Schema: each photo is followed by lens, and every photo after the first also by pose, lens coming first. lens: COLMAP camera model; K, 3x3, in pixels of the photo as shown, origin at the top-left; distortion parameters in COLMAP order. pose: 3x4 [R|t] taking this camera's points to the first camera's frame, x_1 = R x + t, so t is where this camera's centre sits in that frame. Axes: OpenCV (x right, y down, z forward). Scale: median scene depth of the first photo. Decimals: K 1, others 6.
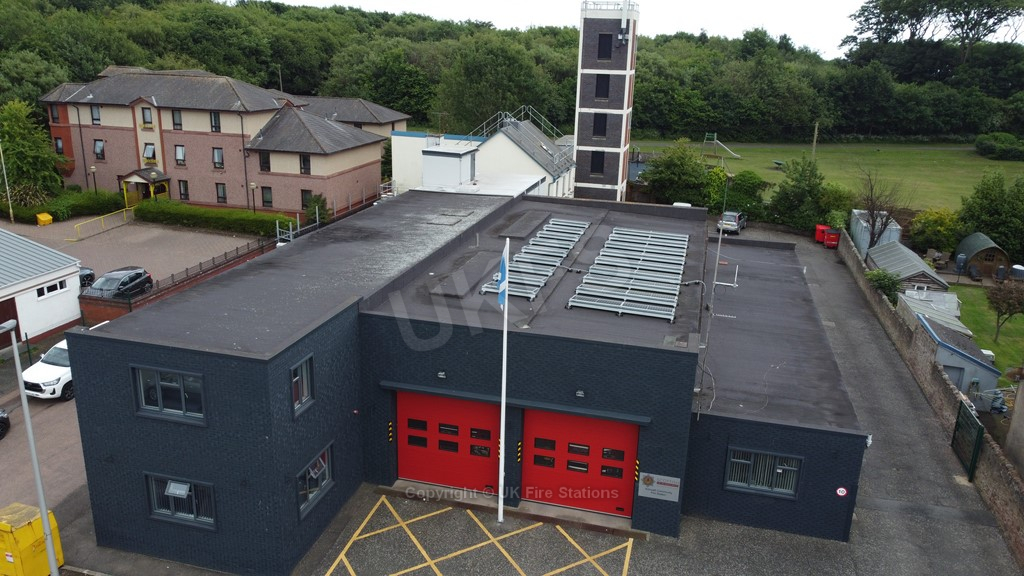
lens RADIAL K [[774.6, 0, 512.4], [0, 774.6, 287.6], [0, 0, 1]] dist [0.008318, -0.011398]
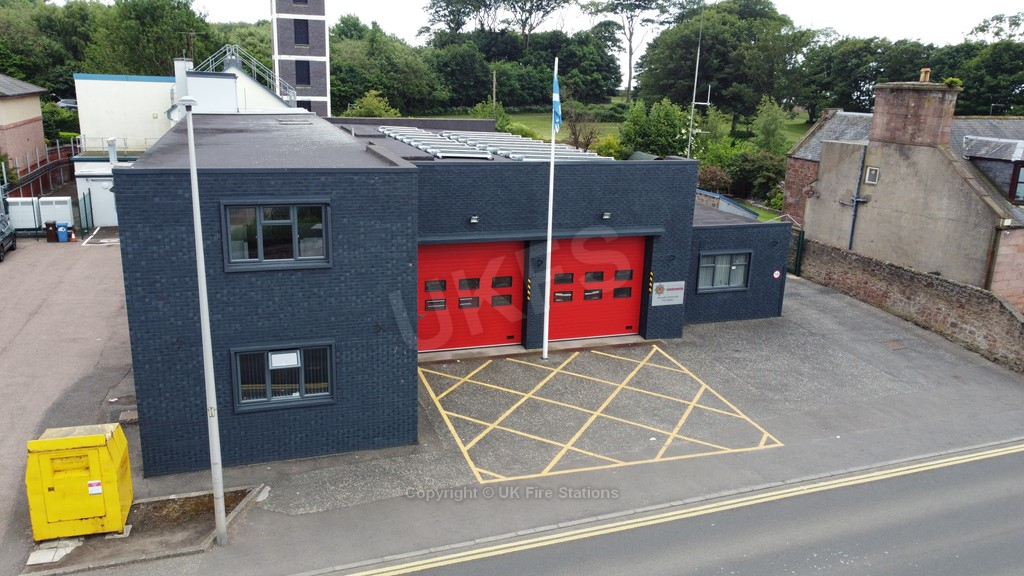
lens RADIAL K [[774.6, 0, 511.9], [0, 774.6, 287.6], [0, 0, 1]] dist [0.008318, -0.011398]
pose [[0.835221, -0.147751, 0.529694, -0.248444], [0.157539, 0.987145, 0.026944, 0.076916], [-0.526866, 0.060944, 0.847761, 0.071334]]
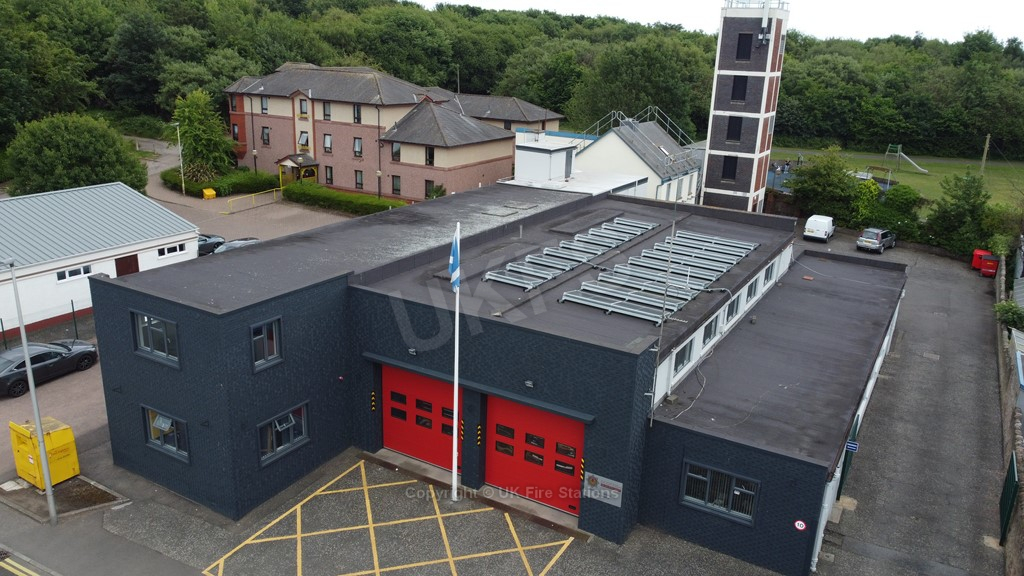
lens RADIAL K [[774.6, 0, 512.5], [0, 774.6, 288.4], [0, 0, 1]] dist [0.008318, -0.011398]
pose [[0.961628, 0.086294, -0.260432, 0.131044], [-0.087612, 0.996133, 0.006565, 0.003949], [0.259991, 0.016504, 0.965470, 0.011248]]
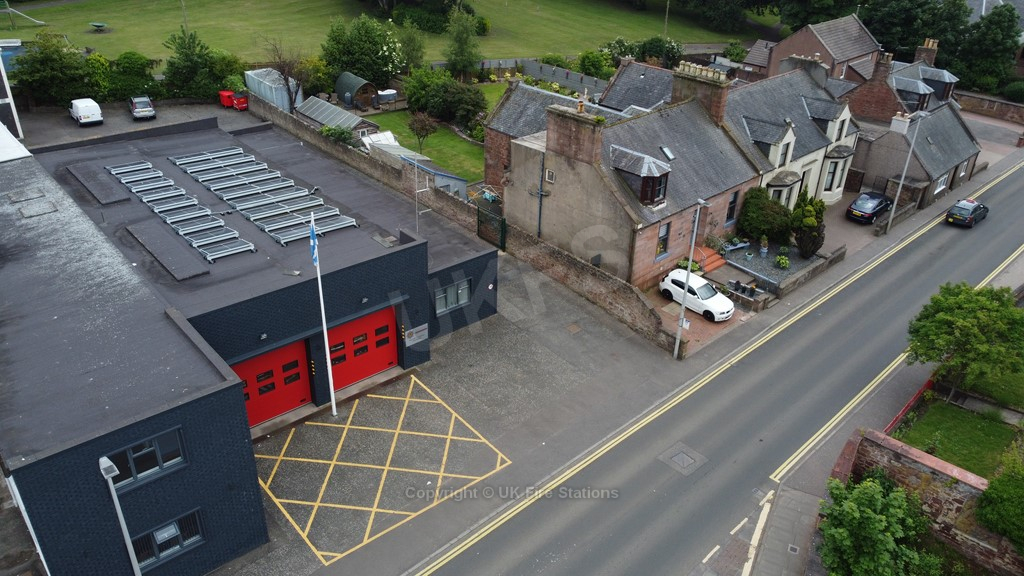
lens RADIAL K [[774.6, 0, 511.7], [0, 774.6, 286.6], [0, 0, 1]] dist [0.008318, -0.011398]
pose [[0.567003, -0.413388, 0.712473, -0.302497], [0.232382, 0.910094, 0.343115, -0.121928], [-0.790257, -0.028982, 0.612090, -0.017540]]
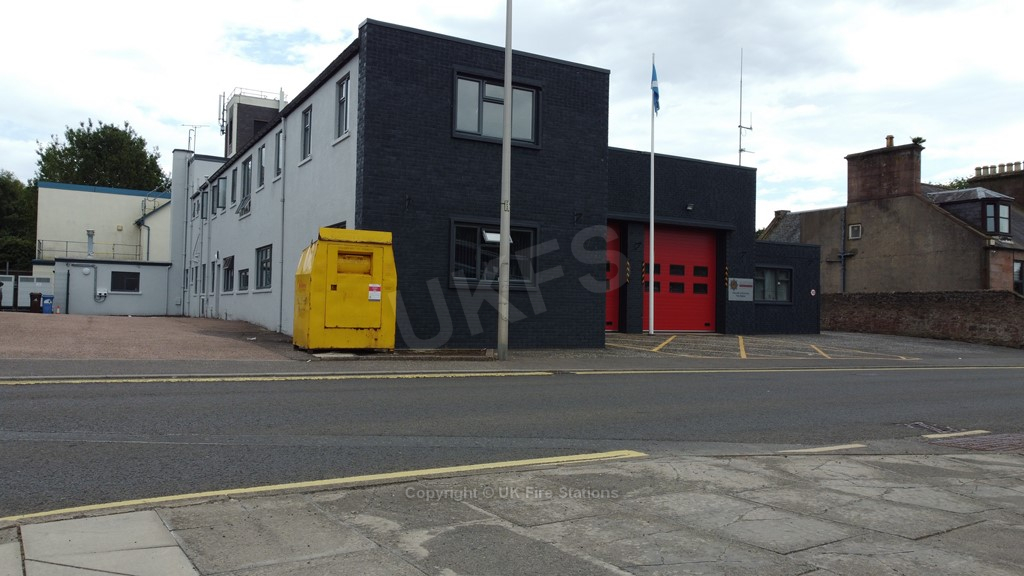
lens RADIAL K [[774.6, 0, 511.5], [0, 774.6, 287.8], [0, 0, 1]] dist [0.008318, -0.011398]
pose [[0.722225, 0.005766, 0.691634, -0.371501], [0.207030, 0.952316, -0.224126, 0.188075], [-0.659947, 0.305059, 0.686593, 0.175175]]
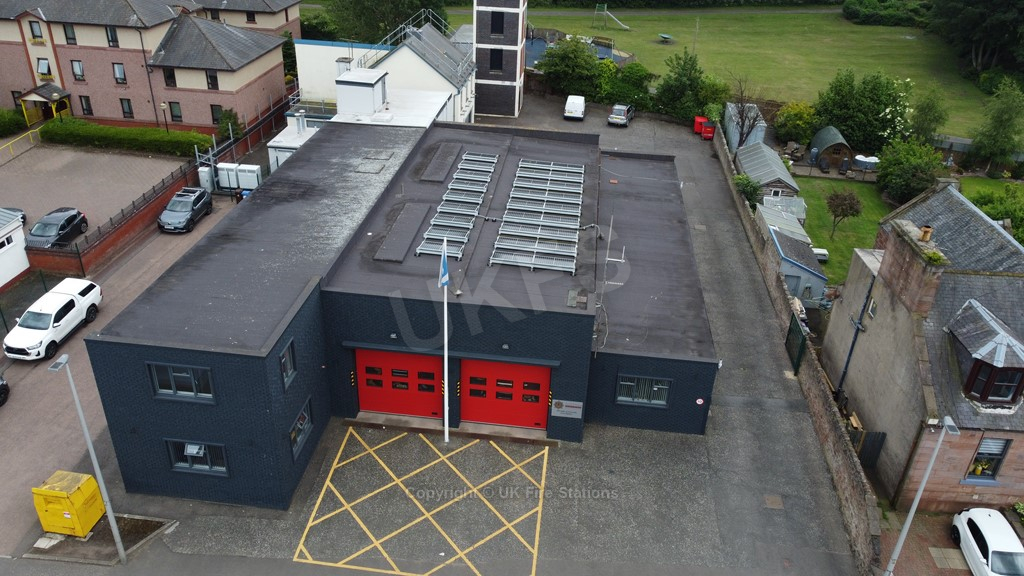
lens RADIAL K [[774.6, 0, 512.2], [0, 774.6, 286.3], [0, 0, 1]] dist [0.008318, -0.011398]
pose [[0.989930, -0.061192, 0.127646, -0.024440], [0.033121, 0.976834, 0.211422, -0.095785], [-0.137626, -0.205065, 0.969024, -0.092380]]
